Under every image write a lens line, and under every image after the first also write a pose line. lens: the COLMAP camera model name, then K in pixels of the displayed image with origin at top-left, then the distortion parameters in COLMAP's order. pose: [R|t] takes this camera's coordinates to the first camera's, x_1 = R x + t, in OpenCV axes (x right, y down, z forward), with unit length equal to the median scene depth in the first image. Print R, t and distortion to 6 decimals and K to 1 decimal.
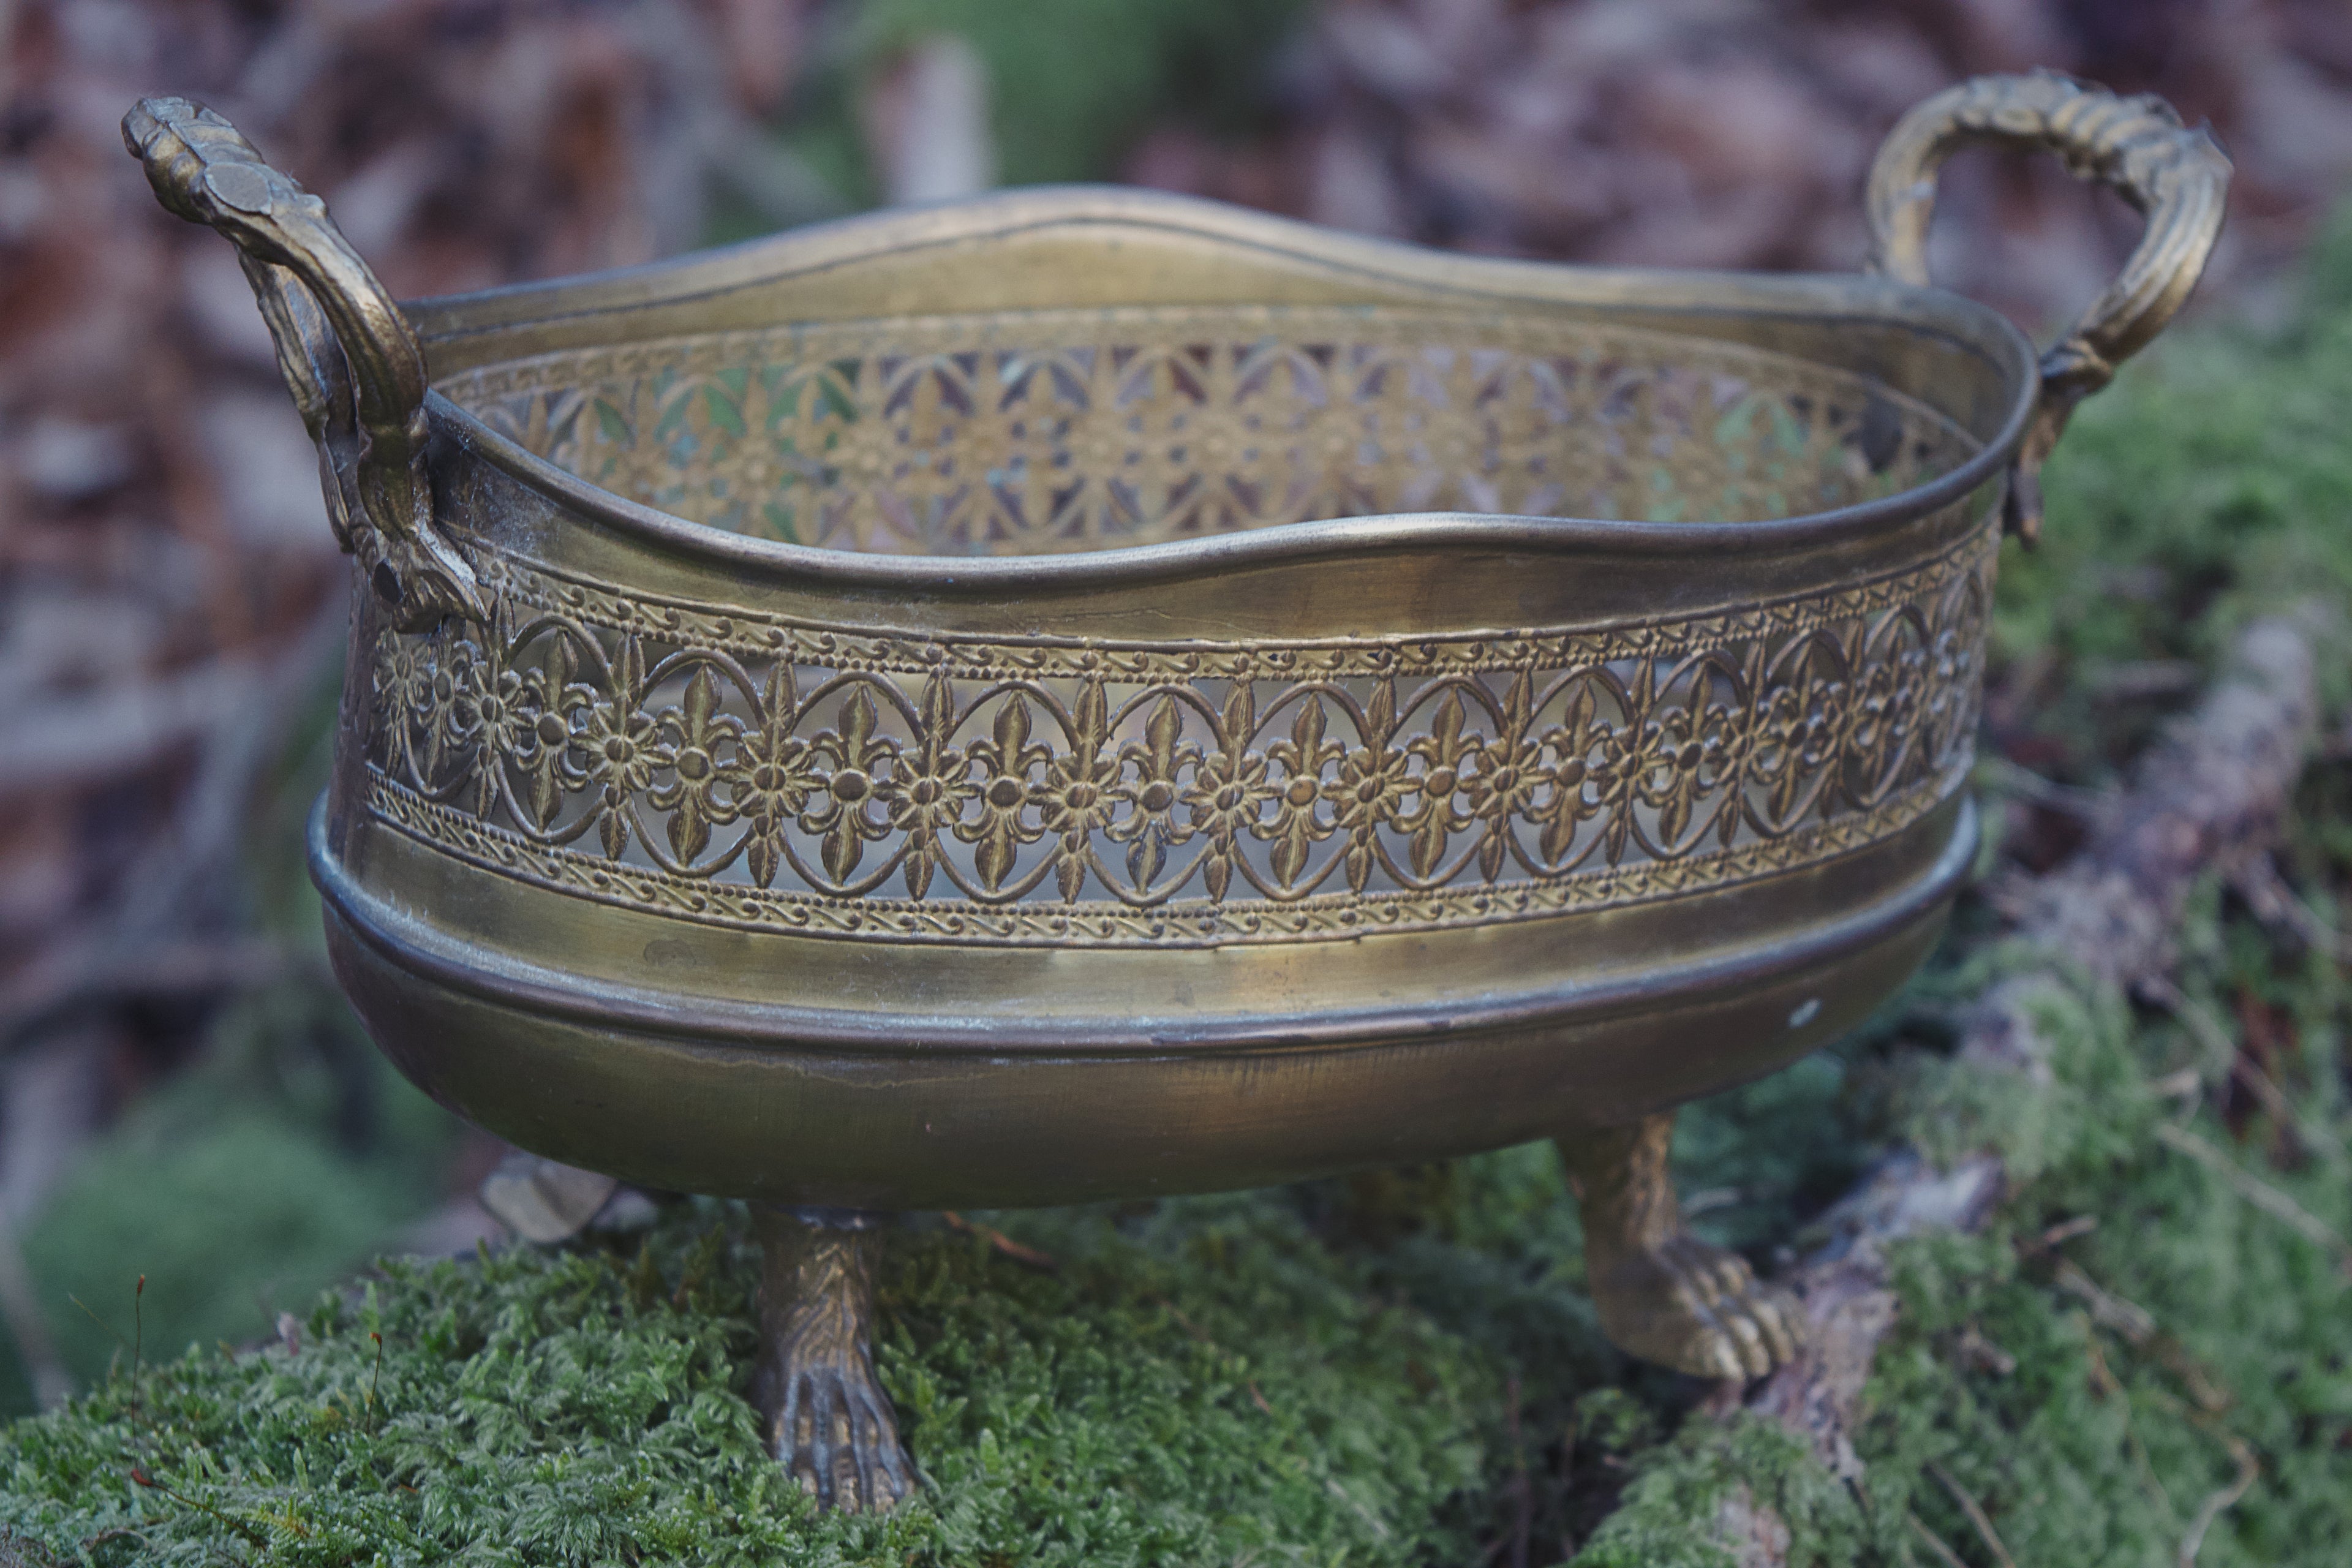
lens RADIAL K [[5173.3, 0, 1176.0], [0, 5173.3, 784.0], [0, 0, 1]] dist [0.019049, 0.368603]
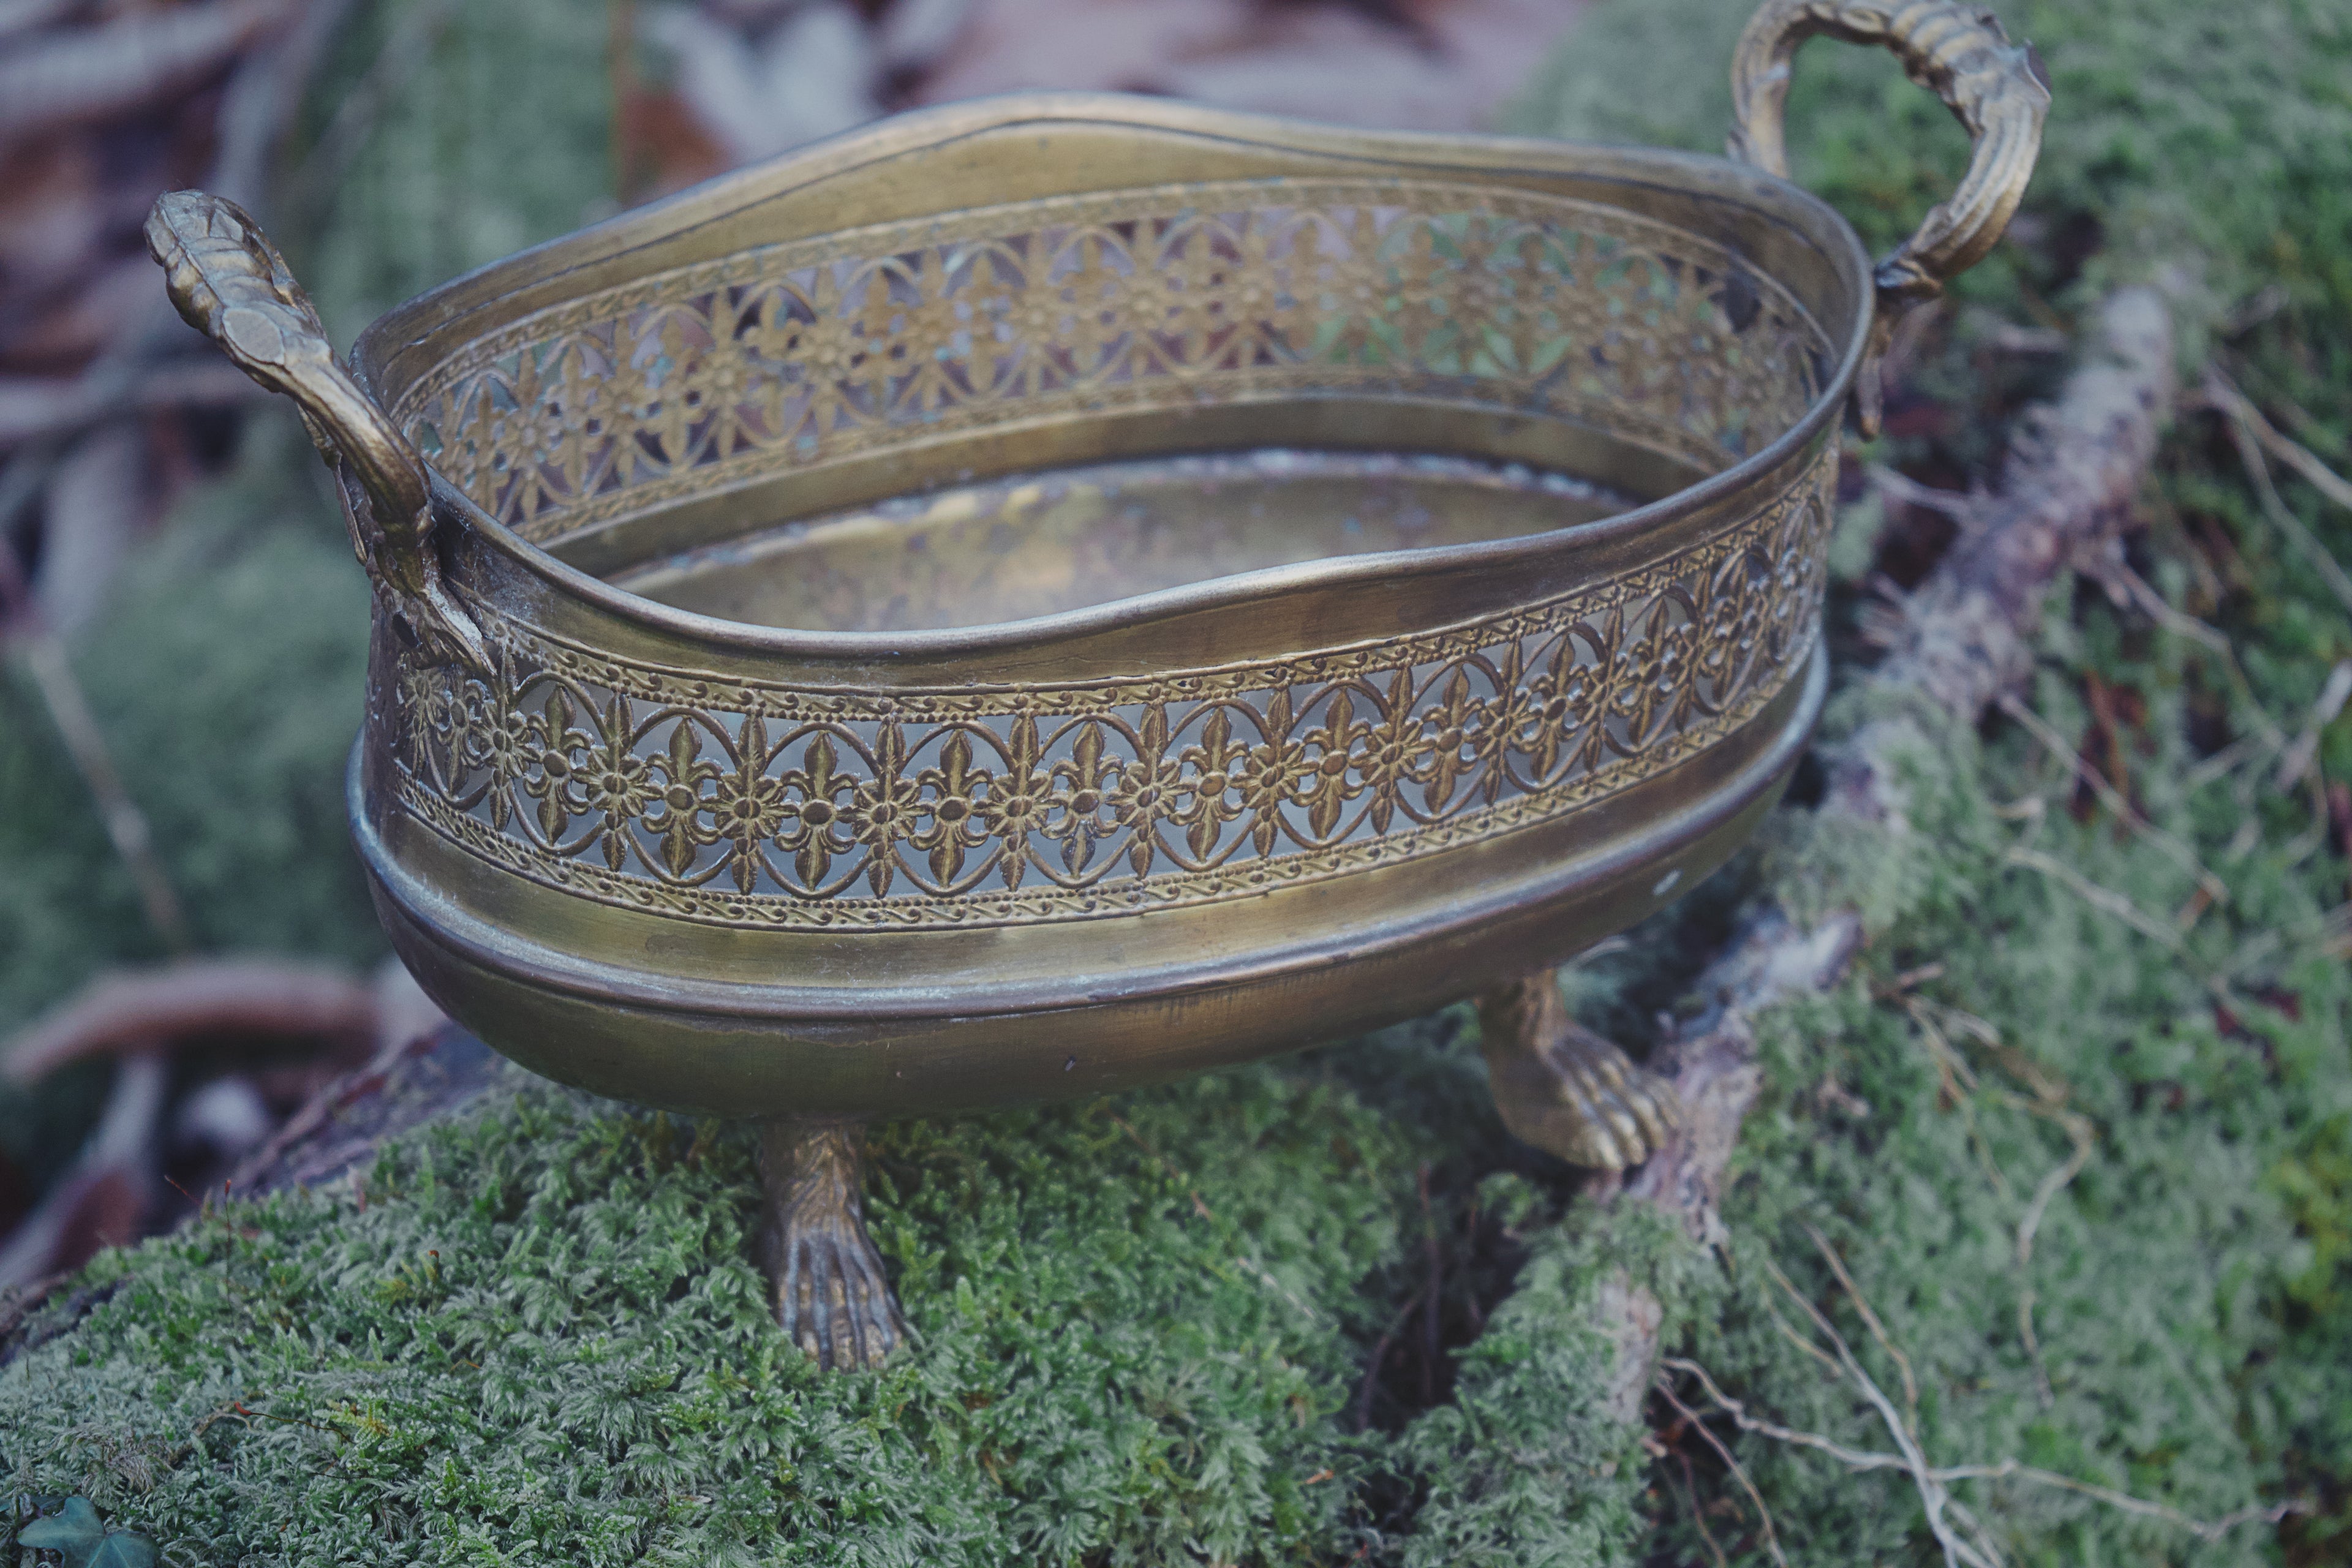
lens RADIAL K [[5173.3, 0, 1176.0], [0, 5173.3, 784.0], [0, 0, 1]] dist [0.019049, 0.368603]
pose [[0.999521, -0.029583, -0.009058, 0.025900], [0.030794, 0.979539, 0.198886, -0.219680], [0.002989, -0.199070, 0.979981, -0.119142]]
